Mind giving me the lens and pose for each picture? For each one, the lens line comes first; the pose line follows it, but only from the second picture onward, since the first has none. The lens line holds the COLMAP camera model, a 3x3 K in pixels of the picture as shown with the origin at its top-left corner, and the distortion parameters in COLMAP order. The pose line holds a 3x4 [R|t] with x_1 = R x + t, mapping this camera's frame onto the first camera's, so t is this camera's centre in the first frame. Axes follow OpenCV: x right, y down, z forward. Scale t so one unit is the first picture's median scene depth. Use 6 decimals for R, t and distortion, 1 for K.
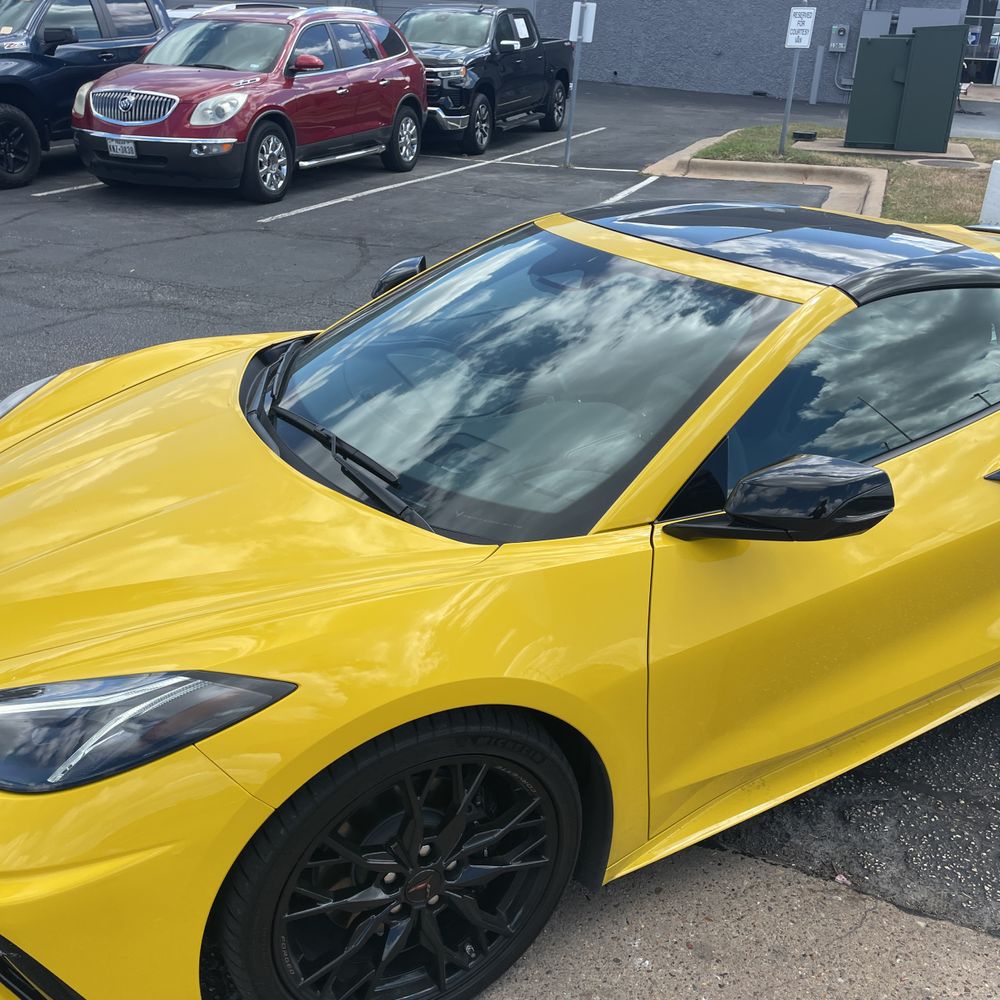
lens RADIAL K [[1022.3, 0, 511.5], [0, 1022.3, 494.2], [0, 0, 1]] dist [0.011557, 0.000000]
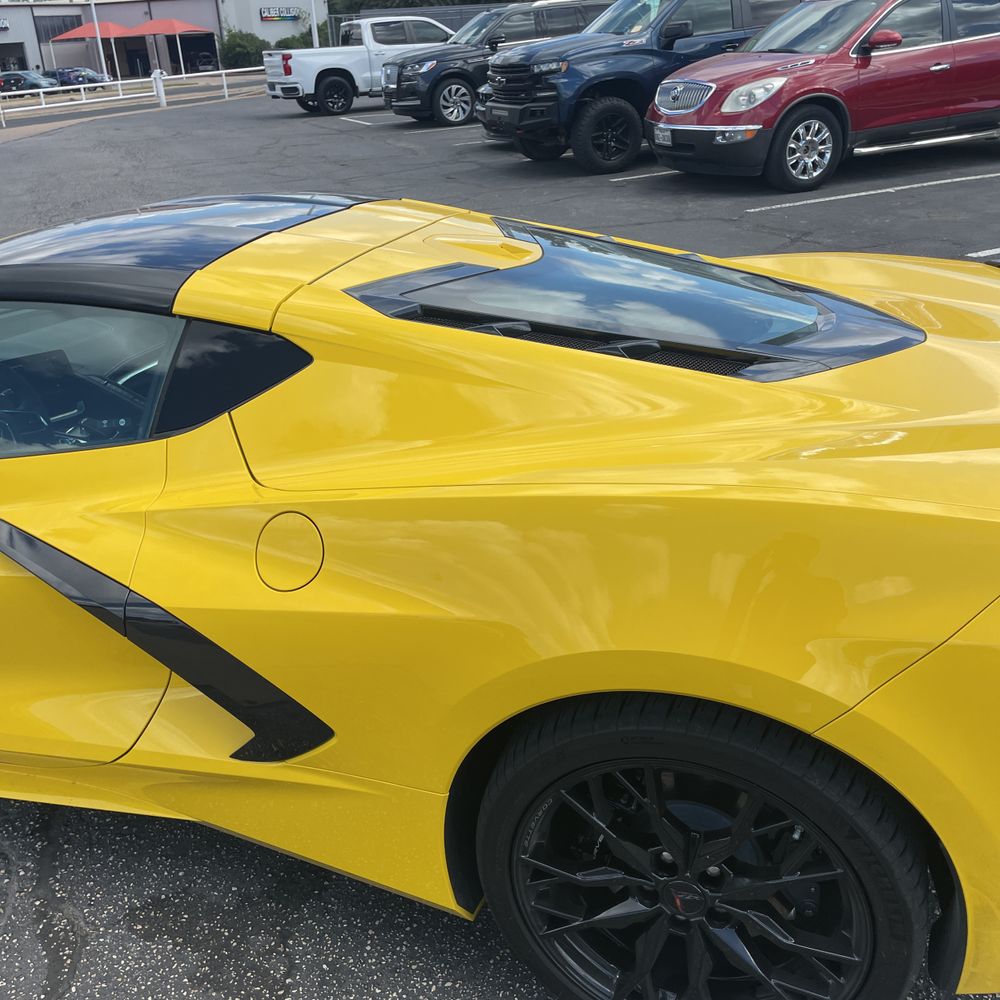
lens RADIAL K [[1022.3, 0, 492.0], [0, 1022.3, 498.1], [0, 0, 1]] dist [0.011557, 0.000000]
pose [[0.678371, 0.234138, -0.696414, 0.267765], [-0.223483, 0.968707, 0.107992, -0.045024], [0.699906, 0.082378, 0.709468, 0.138822]]
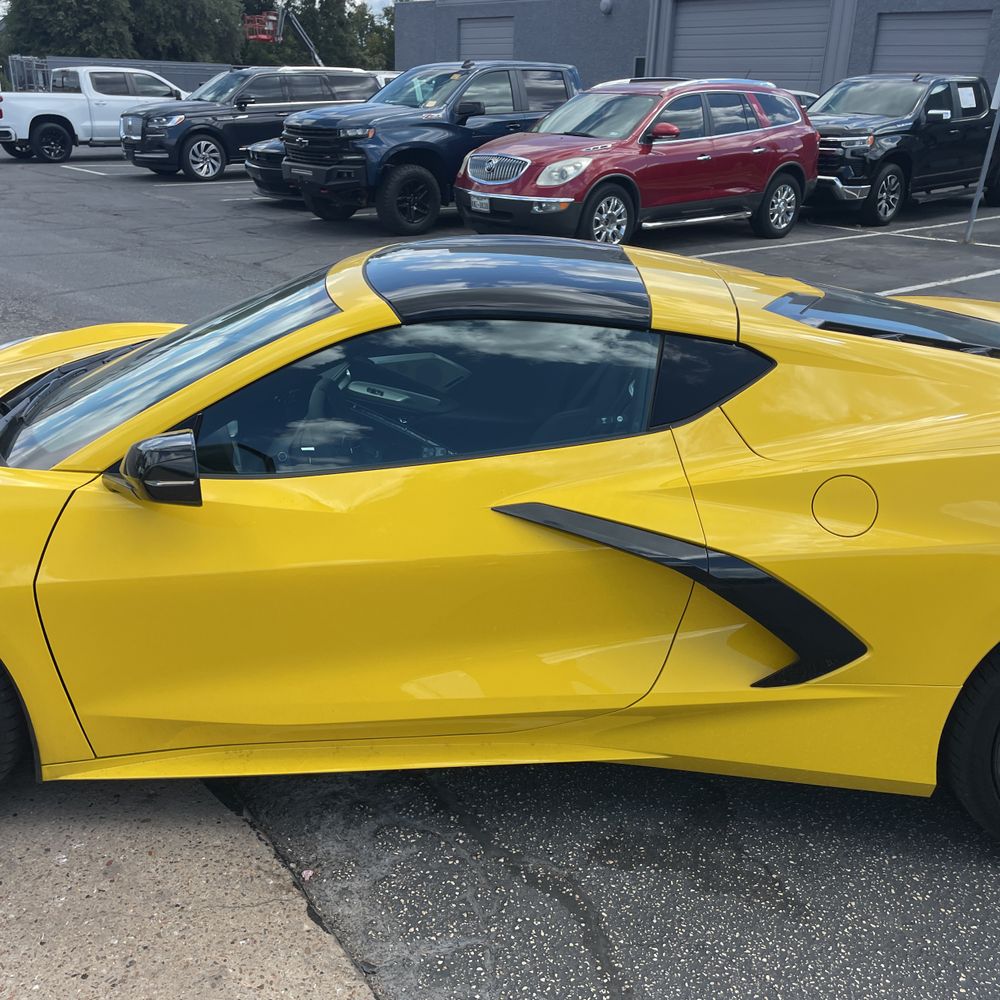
lens RADIAL K [[1022.3, 0, 495.2], [0, 1022.3, 496.3], [0, 0, 1]] dist [0.011557, 0.000000]
pose [[0.871646, 0.162108, -0.462551, 0.179816], [-0.191521, 0.981342, -0.016981, -0.002290], [0.451168, 0.103390, 0.886430, 0.028941]]
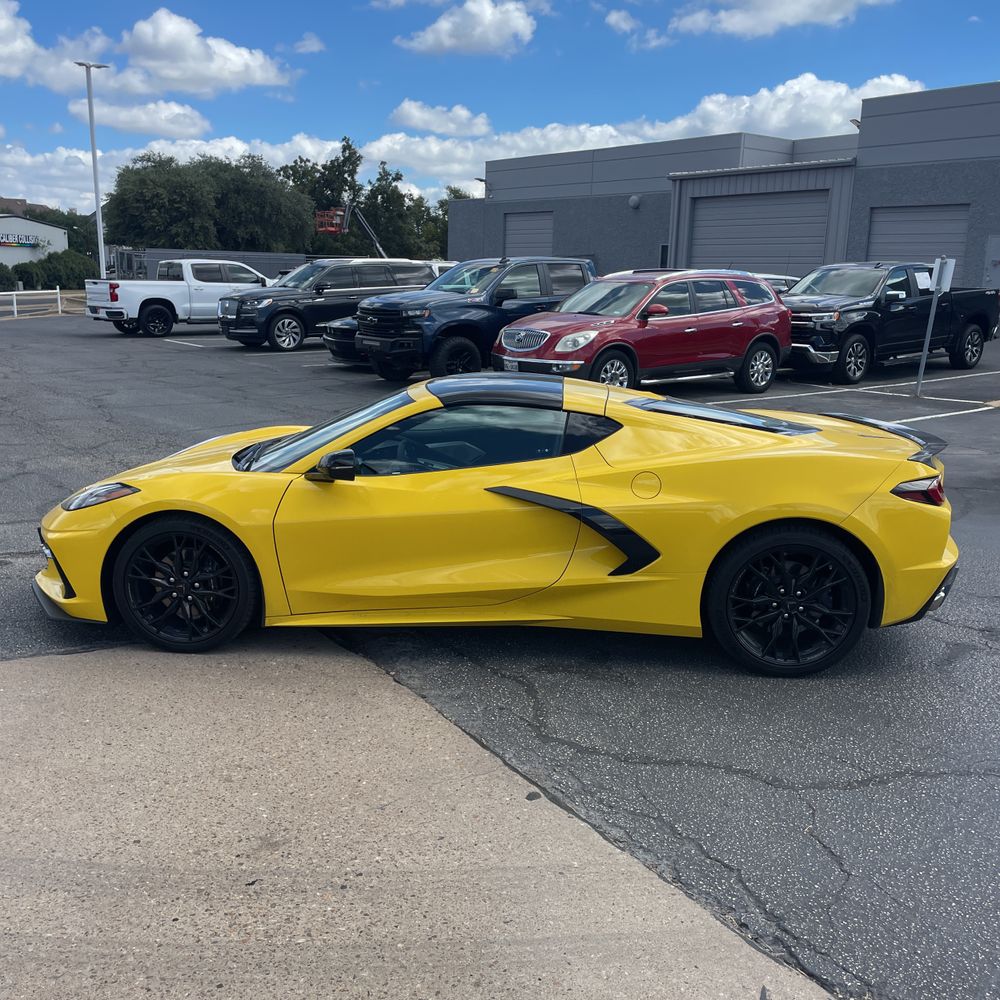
lens RADIAL K [[1022.3, 0, 487.8], [0, 1022.3, 471.7], [0, 0, 1]] dist [0.011557, 0.000000]
pose [[0.844670, 0.076956, -0.529727, 0.308869], [-0.203056, 0.961711, -0.184068, 0.065121], [0.495279, 0.263041, 0.827954, -0.141896]]
